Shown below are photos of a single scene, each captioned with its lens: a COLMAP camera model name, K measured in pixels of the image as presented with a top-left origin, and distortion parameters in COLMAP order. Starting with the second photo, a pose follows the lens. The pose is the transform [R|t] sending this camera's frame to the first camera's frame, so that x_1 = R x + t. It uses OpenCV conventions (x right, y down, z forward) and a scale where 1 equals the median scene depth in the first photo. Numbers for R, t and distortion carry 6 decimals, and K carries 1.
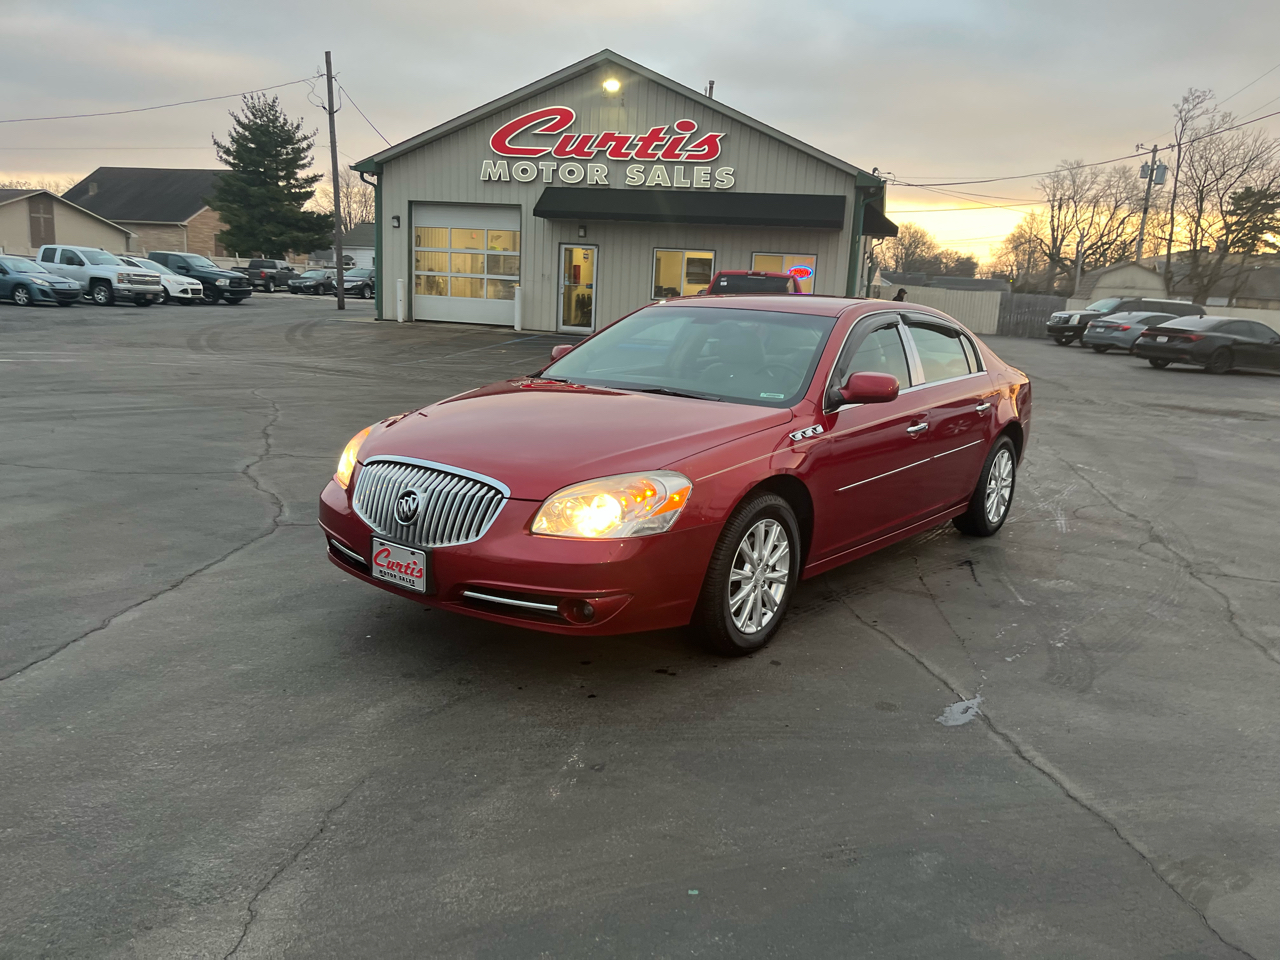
lens RADIAL K [[987.6, 0, 656.8], [0, 987.6, 484.2], [0, 0, 1]] dist [0.058012, -0.059981]
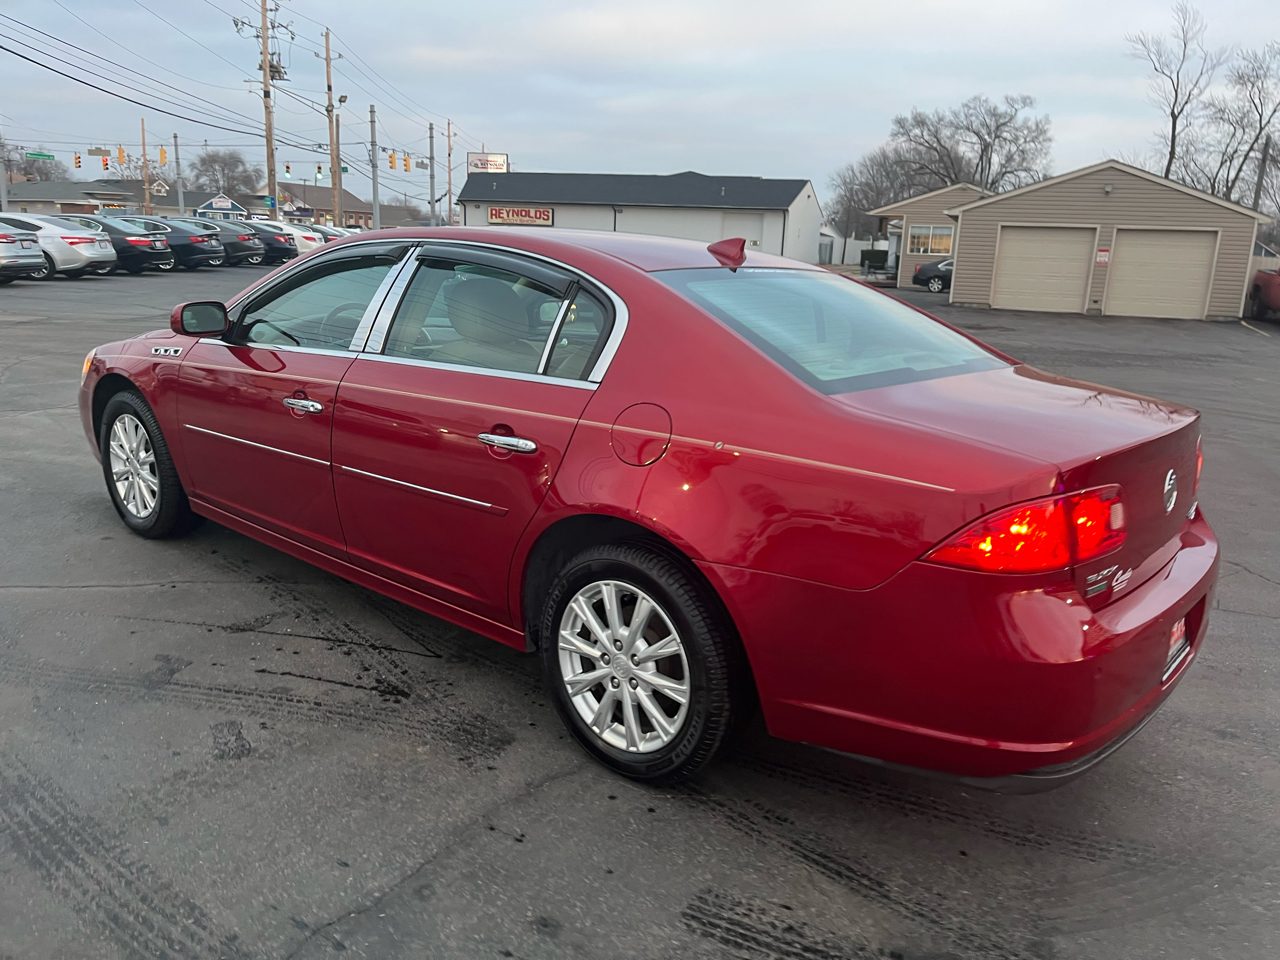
lens RADIAL K [[980.2, 0, 660.0], [0, 980.2, 477.4], [0, 0, 1]] dist [0.060207, -0.061814]
pose [[-0.057575, 0.176218, -0.982666, 0.204665], [-0.244699, 0.951783, 0.185017, -0.042971], [0.967888, 0.251109, -0.011679, 0.277799]]
